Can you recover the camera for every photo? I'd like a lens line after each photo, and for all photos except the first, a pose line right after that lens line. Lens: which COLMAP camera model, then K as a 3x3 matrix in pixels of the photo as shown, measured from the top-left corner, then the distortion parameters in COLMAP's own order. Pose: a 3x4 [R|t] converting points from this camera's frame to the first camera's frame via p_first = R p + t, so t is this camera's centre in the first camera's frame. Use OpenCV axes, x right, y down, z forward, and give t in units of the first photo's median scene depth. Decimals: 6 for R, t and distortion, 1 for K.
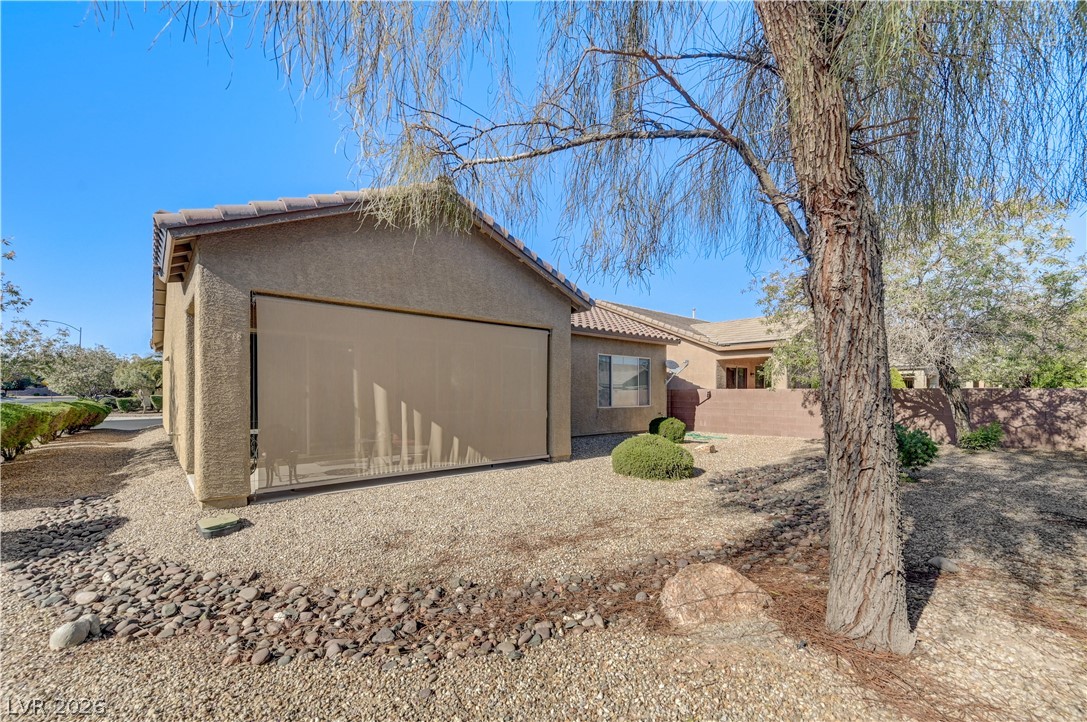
lens RADIAL K [[458.2, 0, 541.6], [0, 458.2, 393.0], [0, 0, 1]] dist [-0.000175, -0.000005]
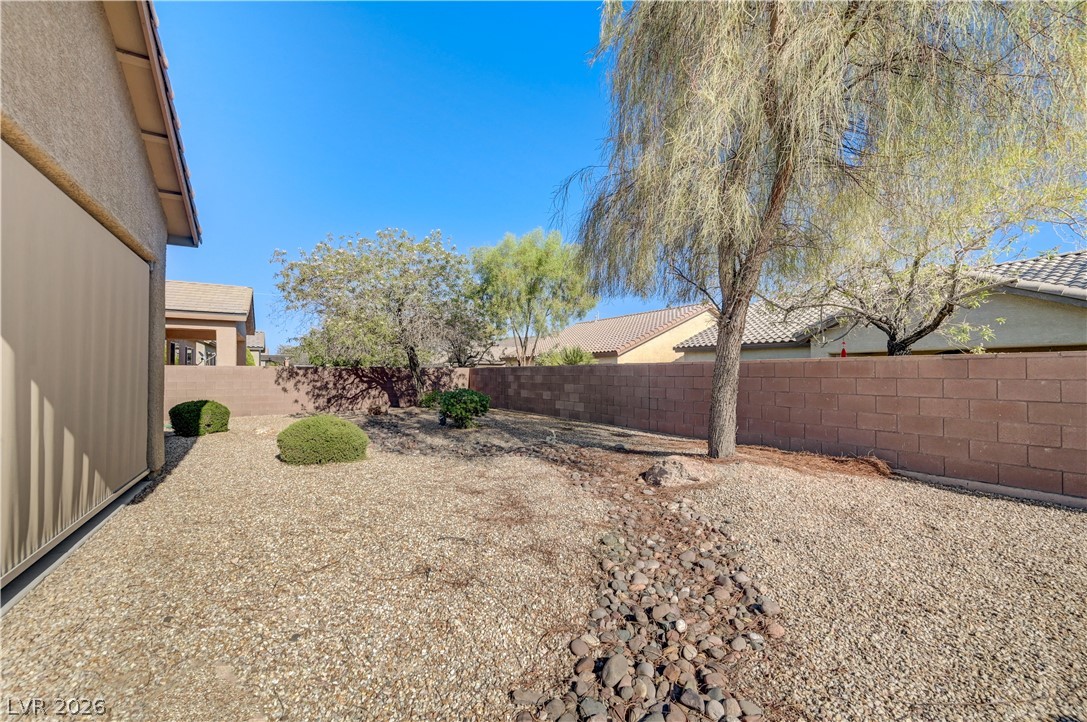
lens RADIAL K [[459.6, 0, 551.6], [0, 459.6, 367.3], [0, 0, 1]] dist [-0.001057, -0.000203]
pose [[0.161148, 0.010683, 0.986872, -0.327552], [0.001596, 0.999937, -0.011085, 0.005944], [-0.986929, 0.003362, 0.161121, 0.247194]]
